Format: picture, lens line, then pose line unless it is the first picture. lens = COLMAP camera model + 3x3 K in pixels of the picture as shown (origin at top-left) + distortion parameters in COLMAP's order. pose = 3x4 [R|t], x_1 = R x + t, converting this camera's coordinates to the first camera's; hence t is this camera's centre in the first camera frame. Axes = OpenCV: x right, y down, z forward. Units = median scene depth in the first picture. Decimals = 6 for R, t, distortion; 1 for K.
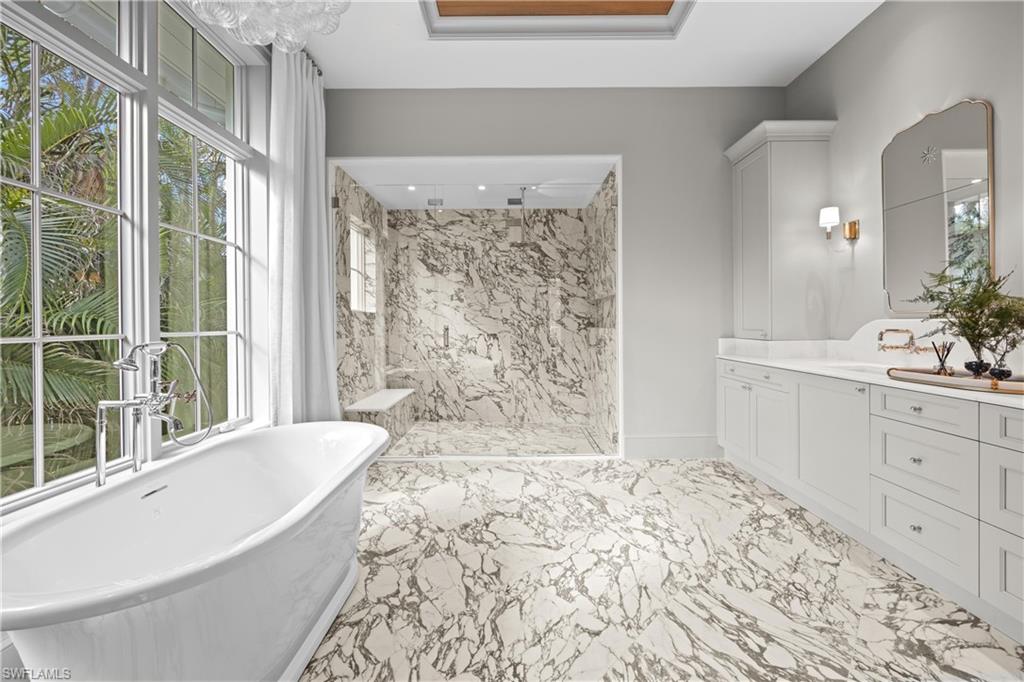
lens RADIAL K [[414.3, 0, 516.3], [0, 414.3, 334.2], [0, 0, 1]] dist [-0.002264, 0.000250]
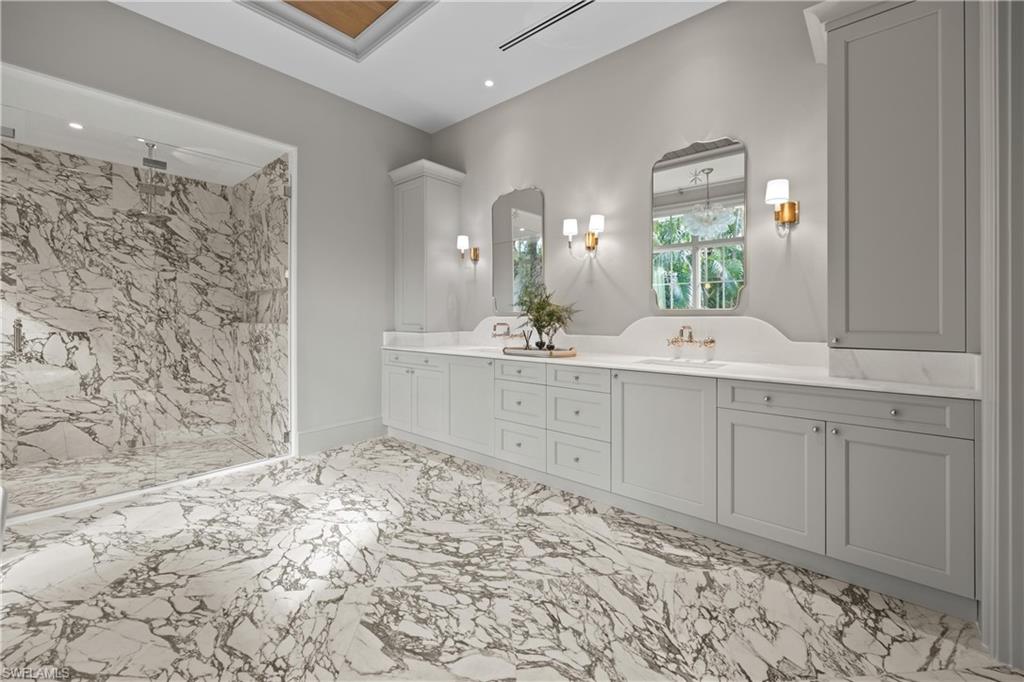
lens RADIAL K [[414.3, 0, 516.3], [0, 414.3, 334.2], [0, 0, 1]] dist [-0.002264, 0.000250]
pose [[0.655303, -0.023107, 0.755013, -0.185270], [0.014957, 0.999733, 0.017615, 0.002558], [-0.755218, -0.000250, 0.655474, -0.047275]]
